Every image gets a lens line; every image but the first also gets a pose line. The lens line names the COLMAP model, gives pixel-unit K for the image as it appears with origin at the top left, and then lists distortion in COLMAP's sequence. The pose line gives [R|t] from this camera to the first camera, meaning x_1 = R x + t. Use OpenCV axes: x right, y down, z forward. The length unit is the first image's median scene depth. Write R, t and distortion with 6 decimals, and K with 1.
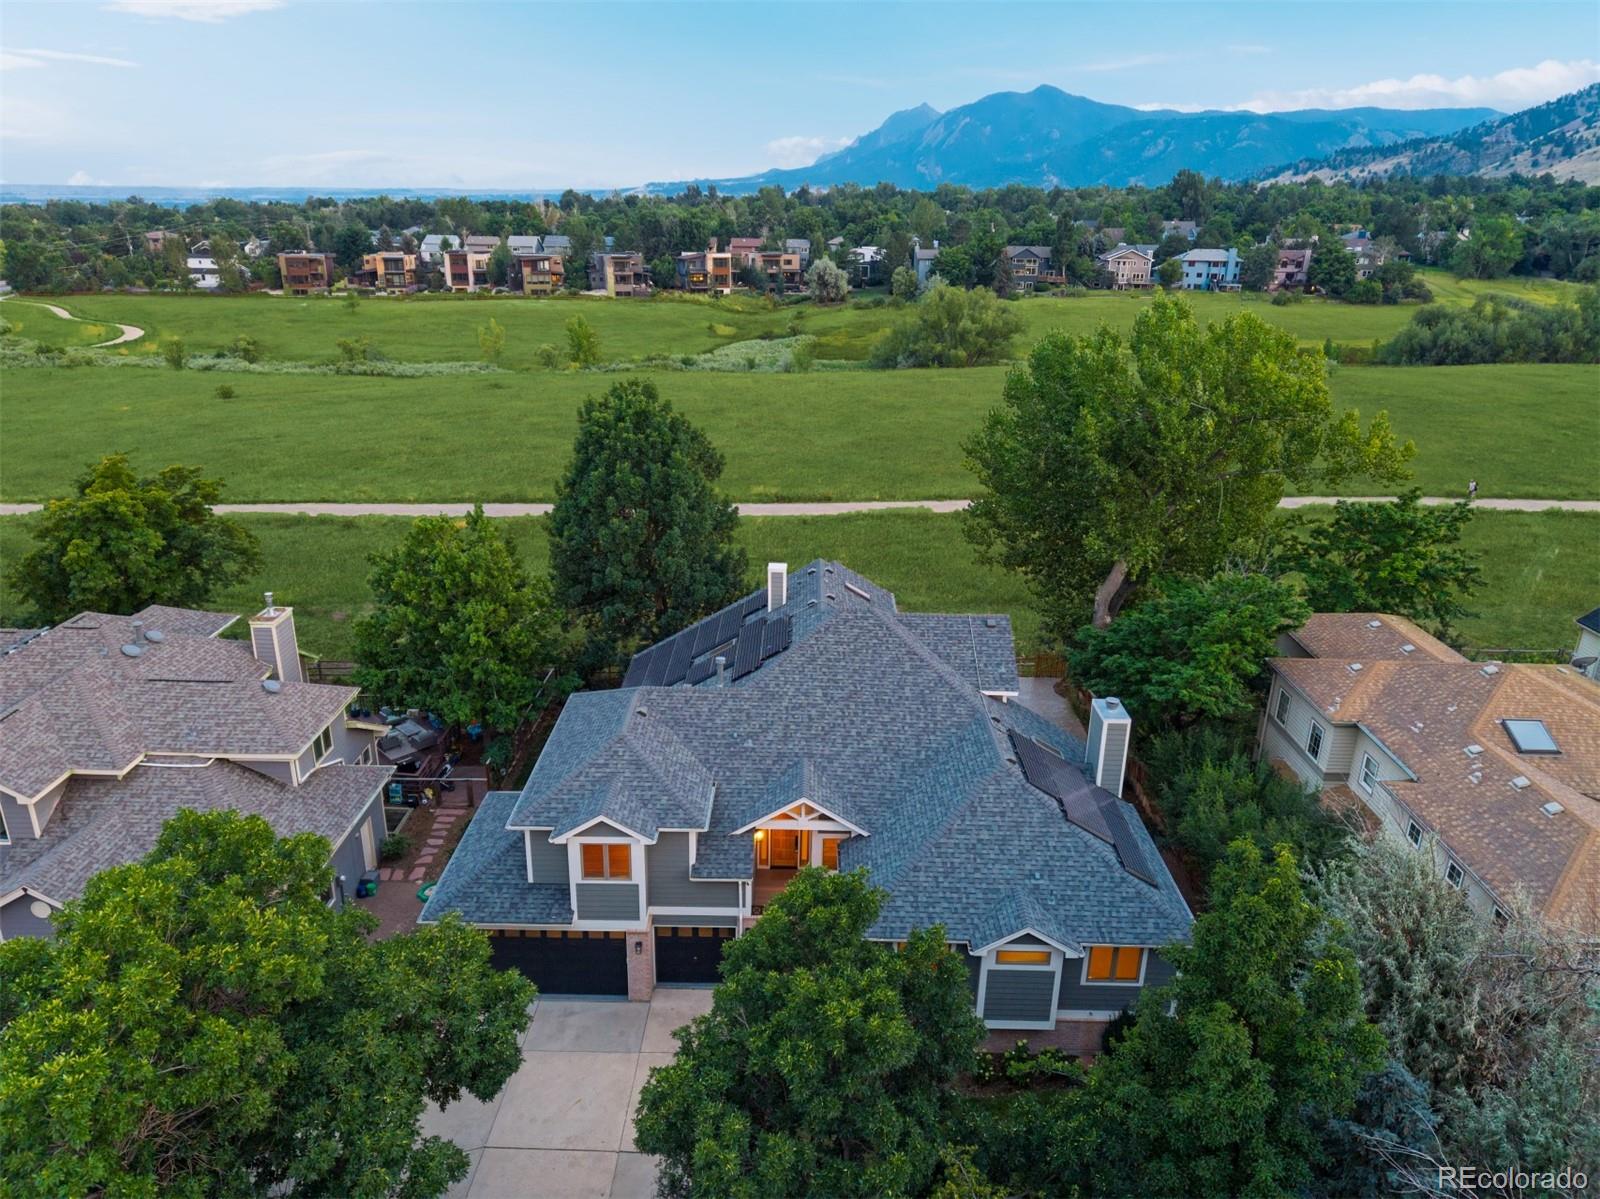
lens RADIAL K [[1077.7, 0, 795.1], [0, 1077.7, 587.2], [0, 0, 1]] dist [0.024396, -0.013953]
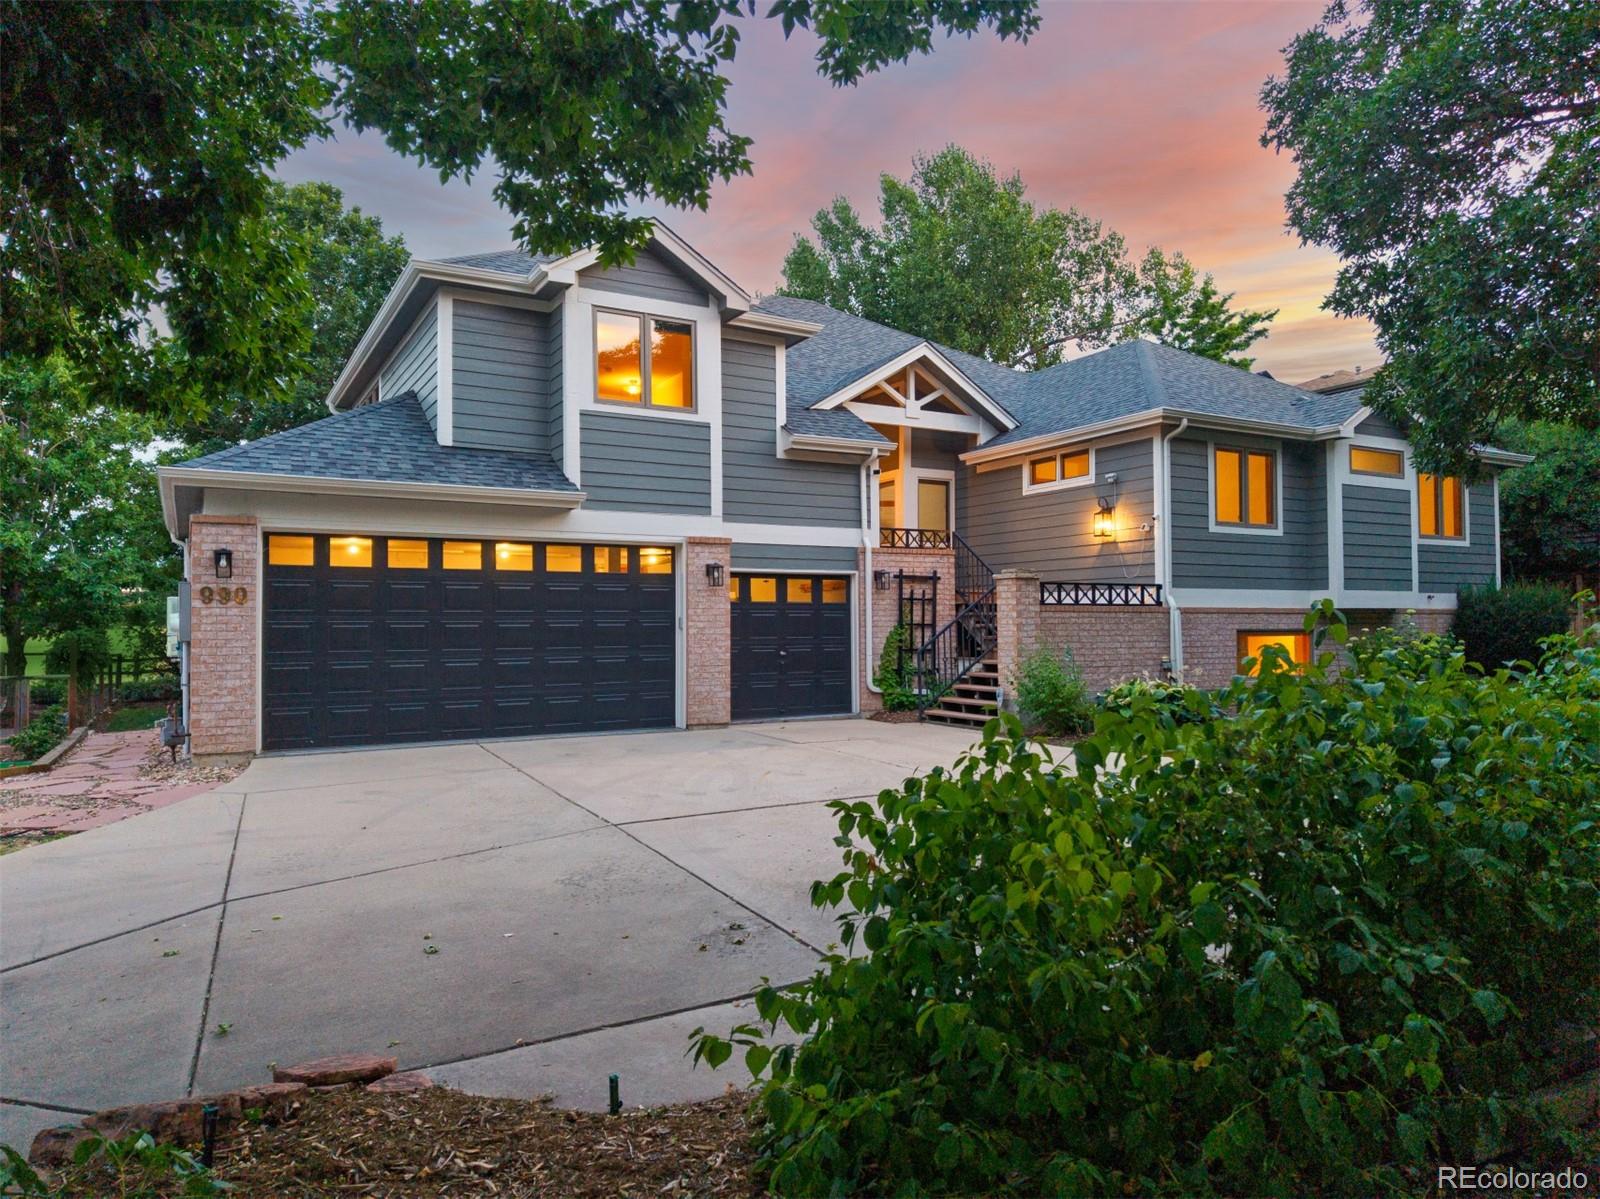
lens RADIAL K [[1077.7, 0, 803.1], [0, 1077.7, 602.0], [0, 0, 1]] dist [0.024396, -0.013953]
pose [[0.861535, -0.015094, 0.507474, -0.040745], [0.191946, 0.935051, -0.298055, 0.057890], [-0.470015, 0.354192, 0.808476, 0.074187]]
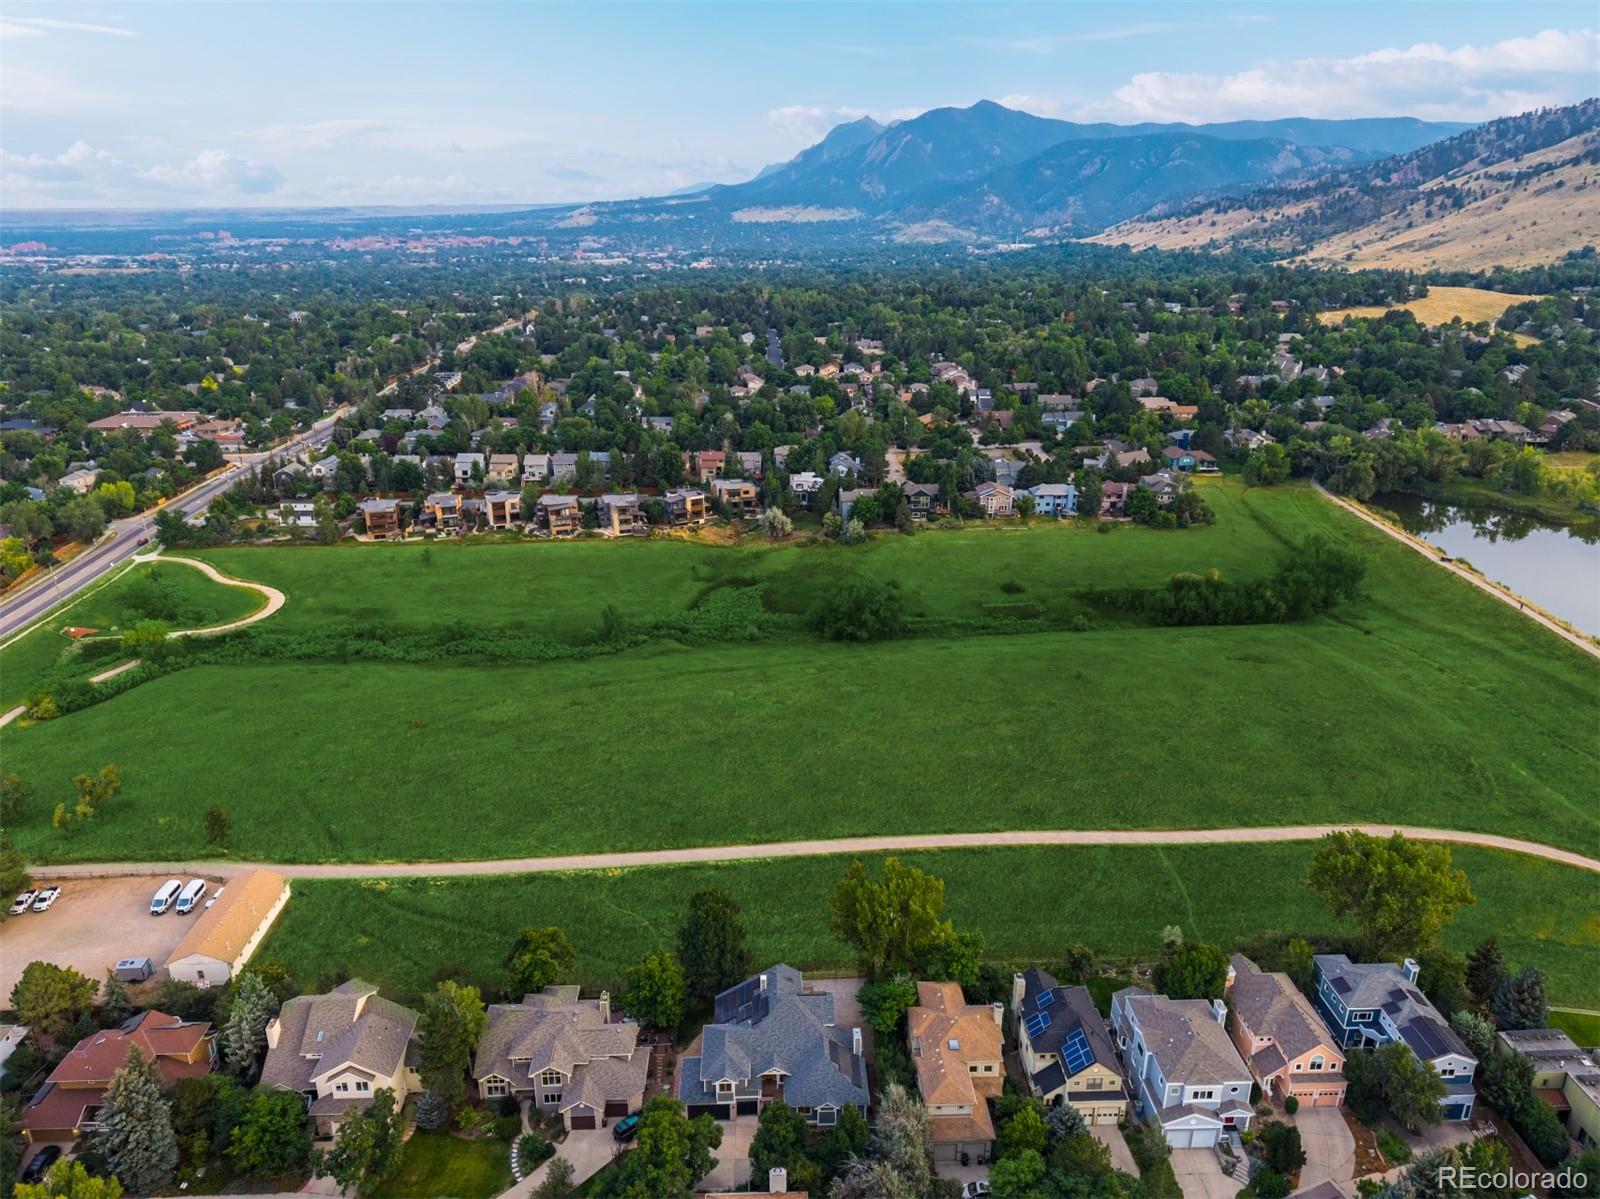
lens RADIAL K [[1077.7, 0, 794.6], [0, 1077.7, 610.5], [0, 0, 1]] dist [0.024396, -0.013953]
pose [[0.998788, -0.031088, 0.038172, -0.001951], [0.030671, 0.999464, 0.011439, -0.180176], [-0.038507, -0.010254, 0.999206, -0.348688]]
